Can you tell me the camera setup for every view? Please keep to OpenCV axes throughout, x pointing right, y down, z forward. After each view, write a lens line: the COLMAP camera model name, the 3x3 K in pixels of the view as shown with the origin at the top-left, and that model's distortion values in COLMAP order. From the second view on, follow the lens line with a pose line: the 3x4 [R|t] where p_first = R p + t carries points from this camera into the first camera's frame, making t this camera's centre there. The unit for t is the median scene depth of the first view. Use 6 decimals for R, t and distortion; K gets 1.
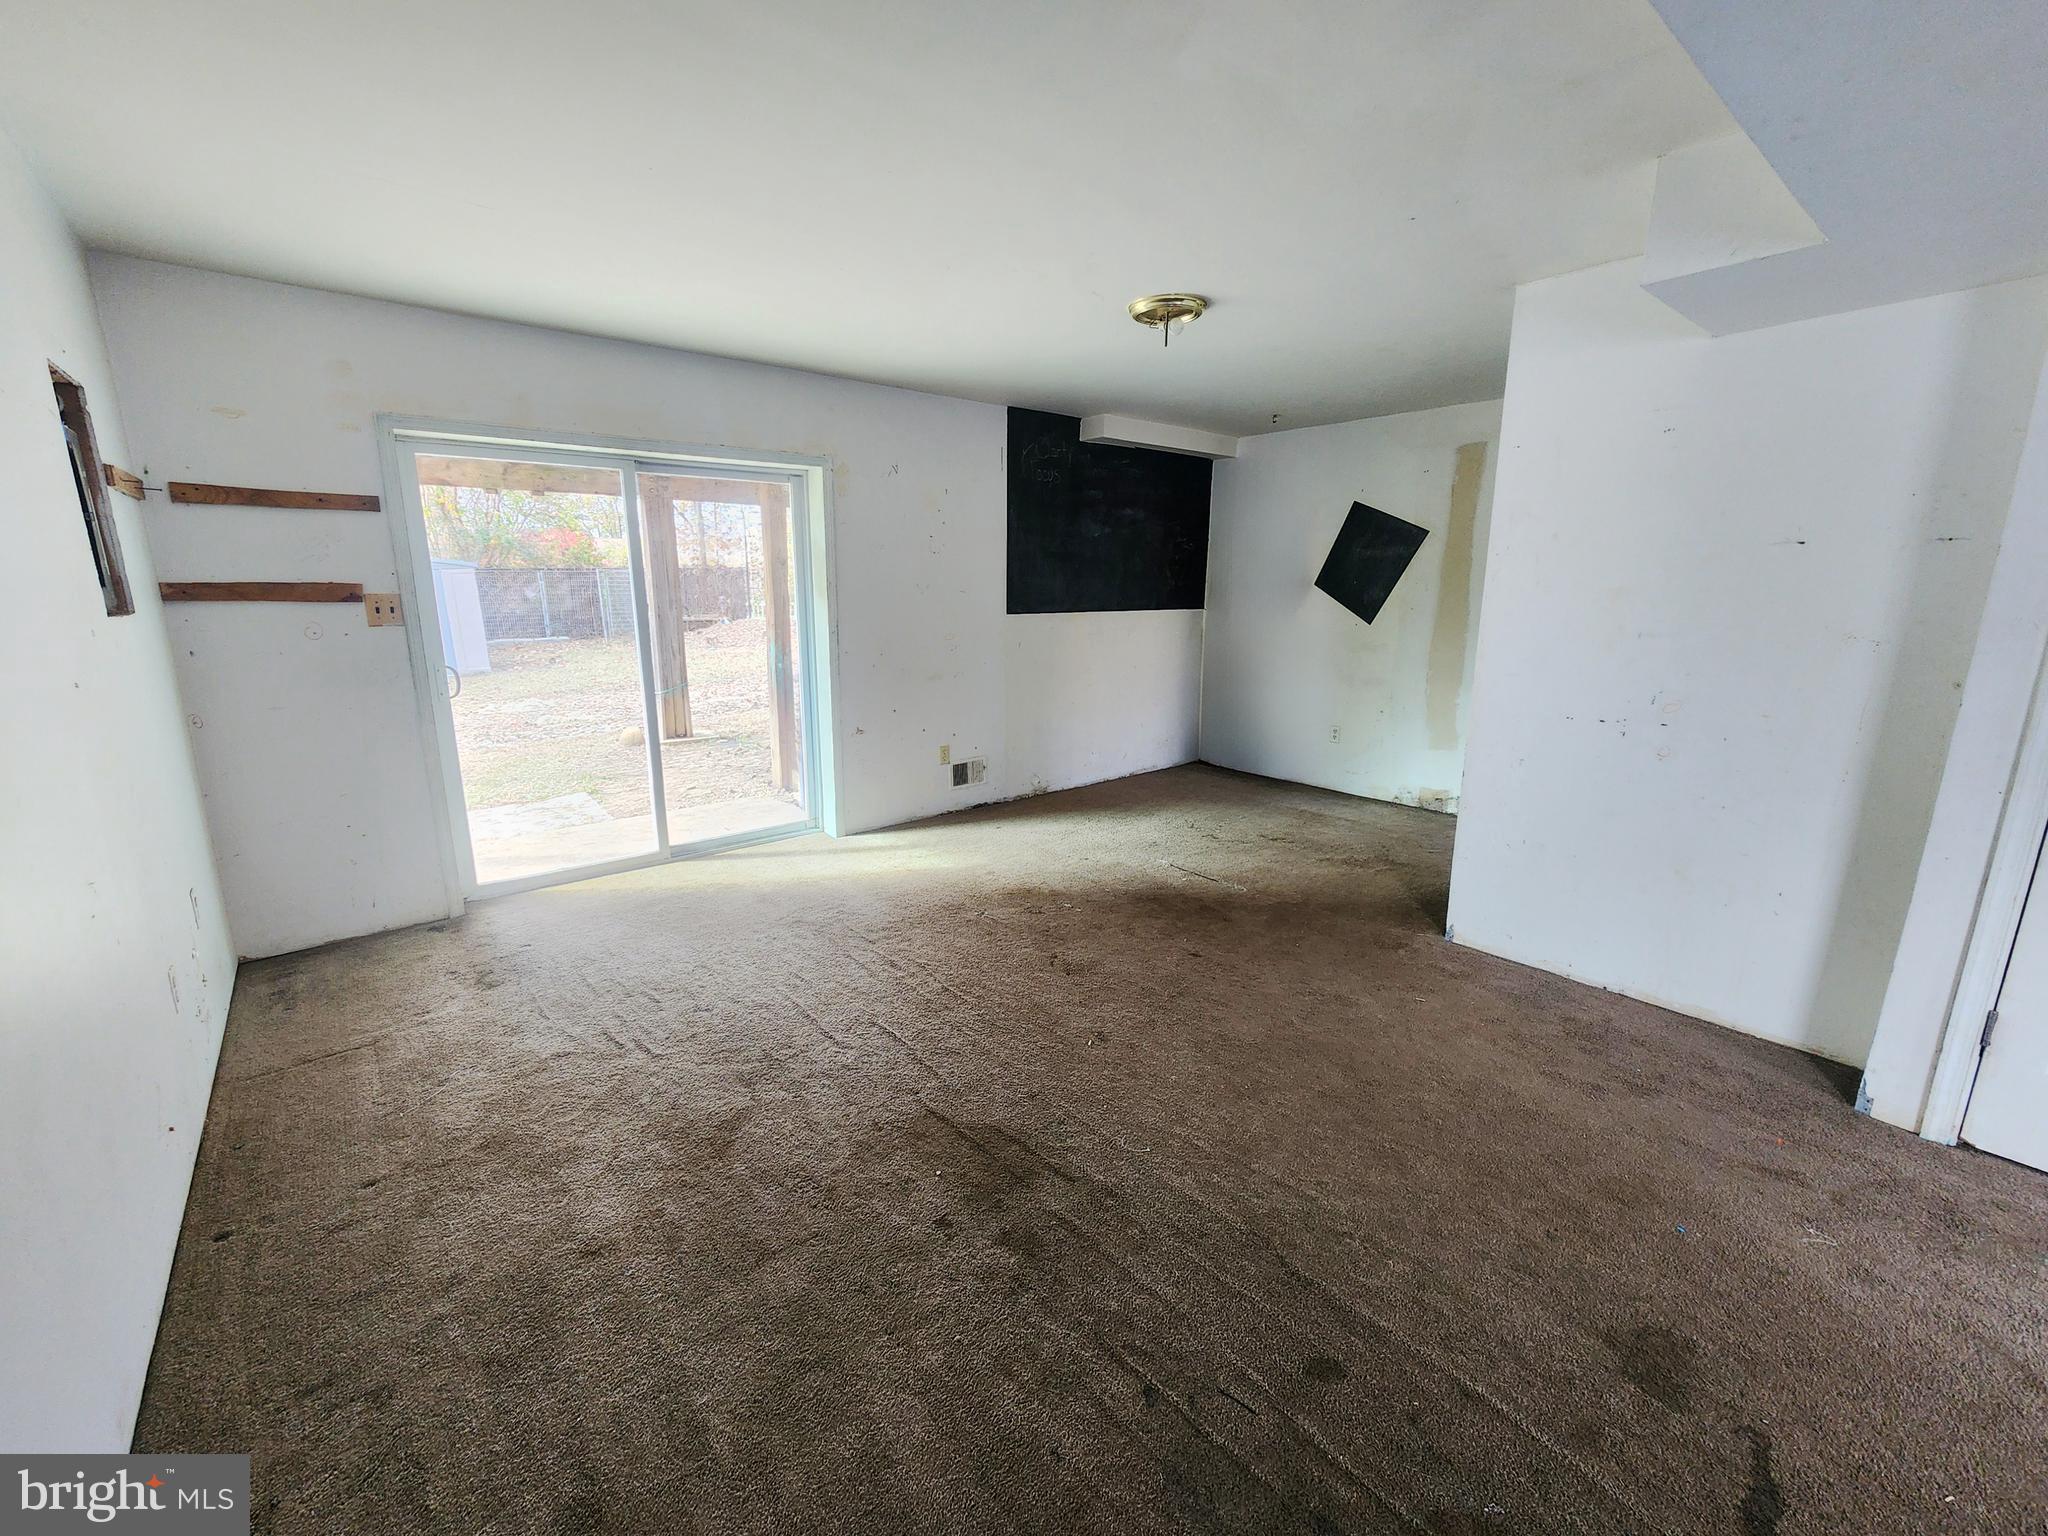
lens RADIAL K [[846.0, 0, 1008.3], [0, 846.0, 766.0], [0, 0, 1]] dist [0.002904, -0.002717]
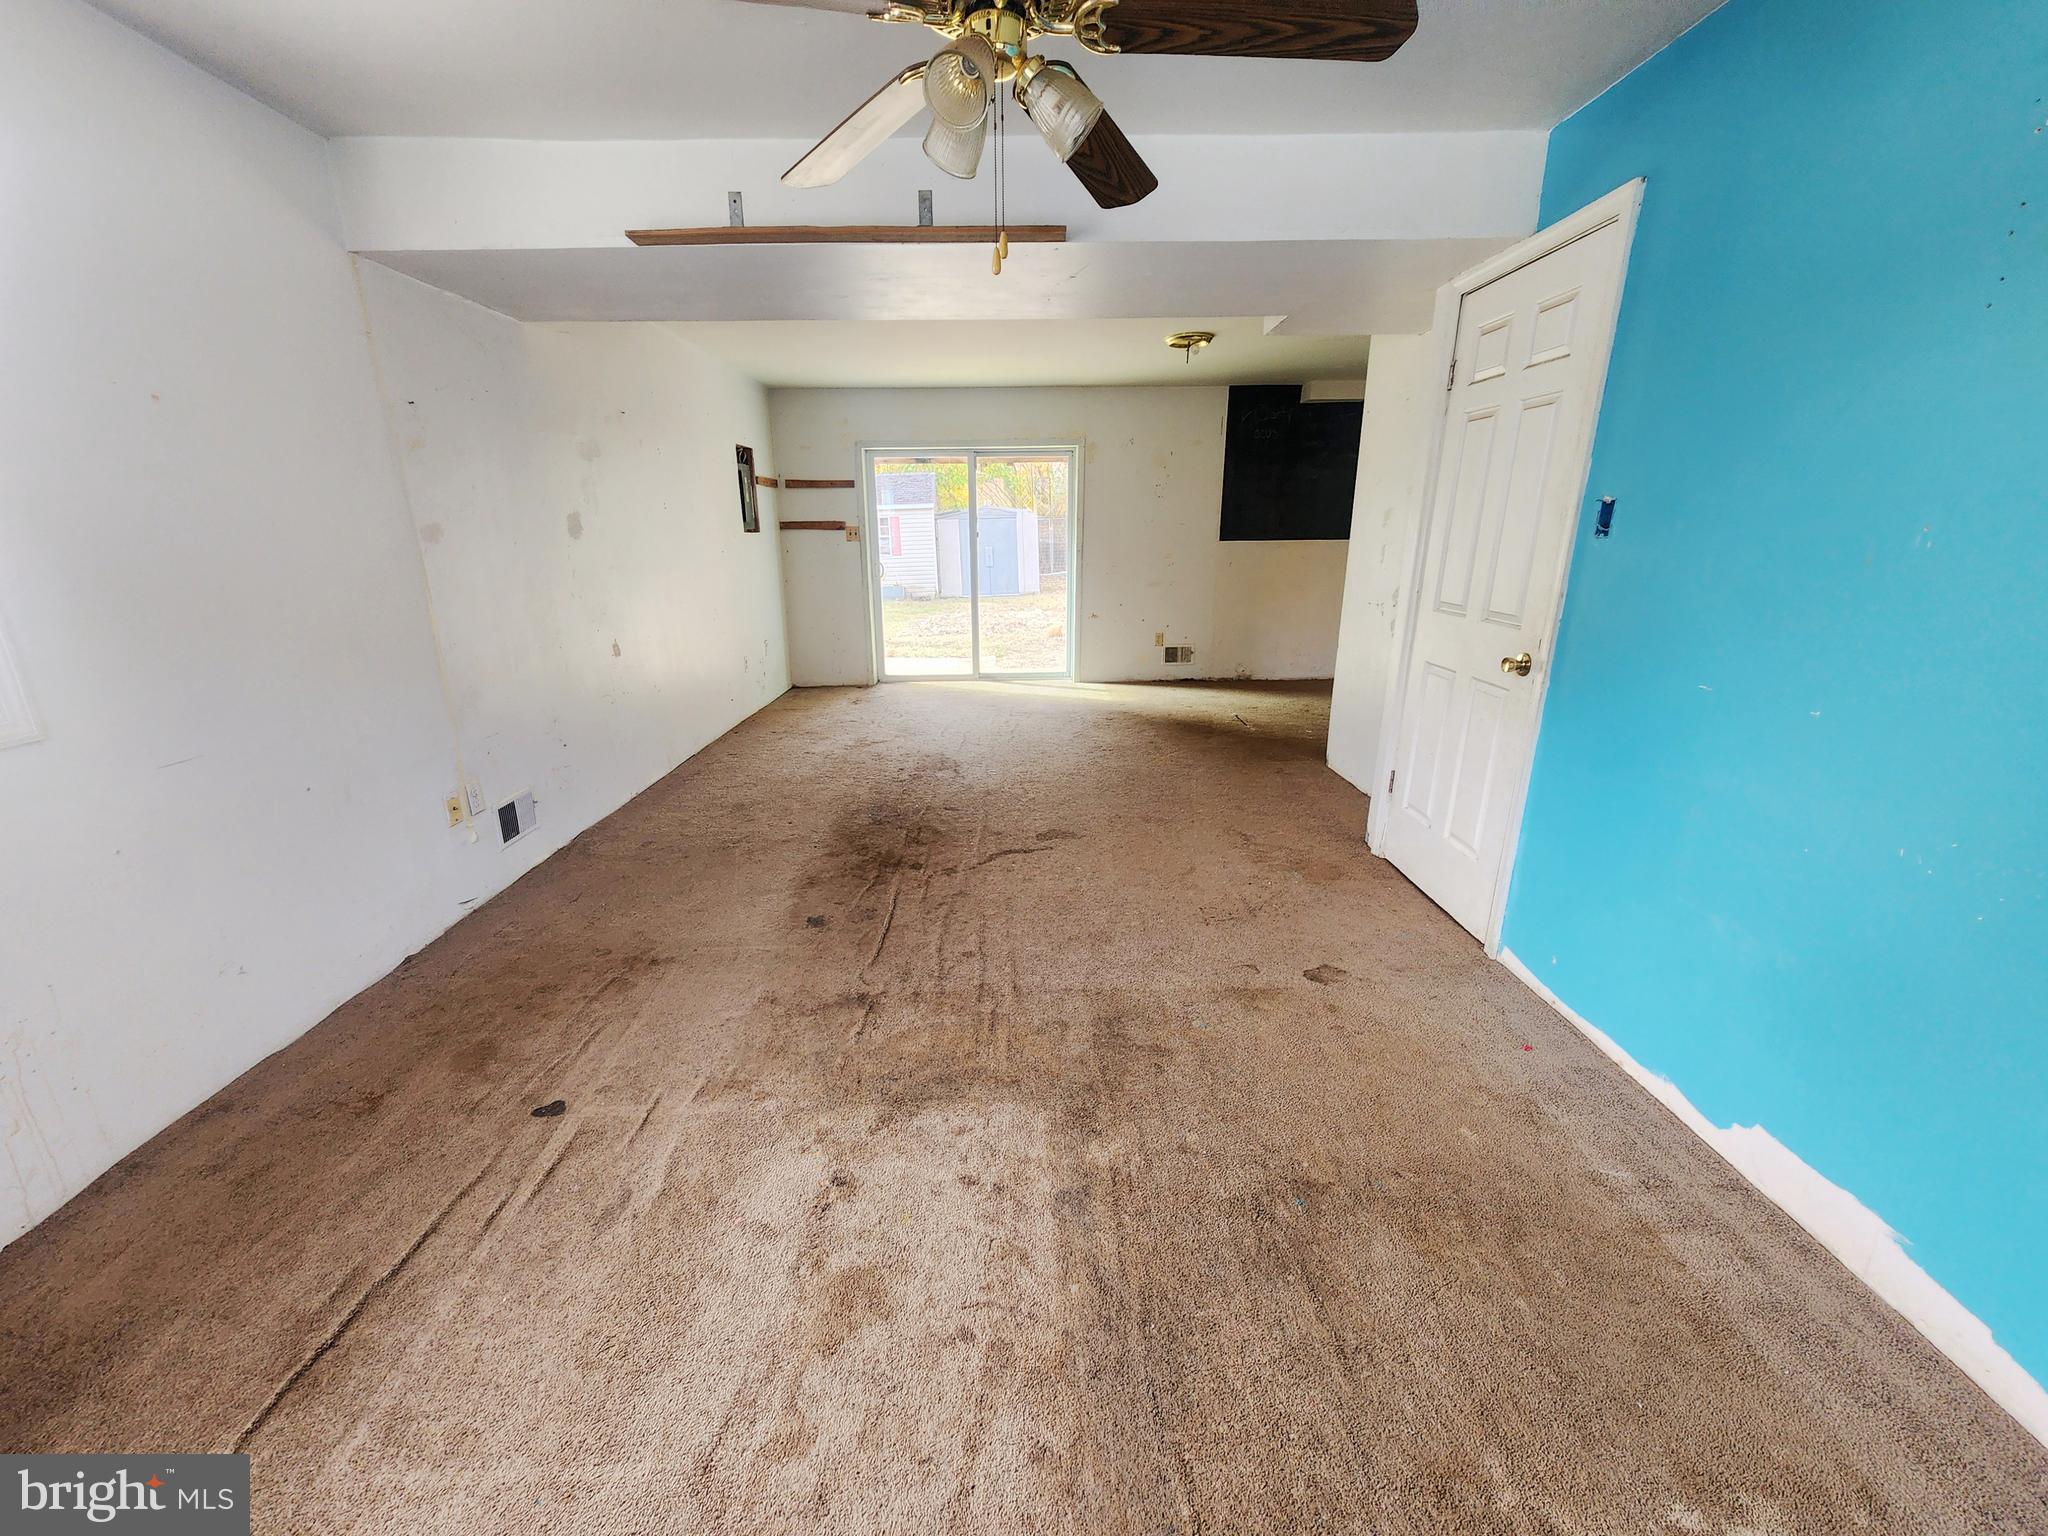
lens RADIAL K [[846.0, 0, 1006.3], [0, 846.0, 772.5], [0, 0, 1]] dist [0.002904, -0.002717]
pose [[0.776856, 0.166534, -0.607257, 0.961325], [-0.124860, 0.985984, 0.110664, 0.126186], [0.617175, -0.010148, 0.786761, -0.455953]]
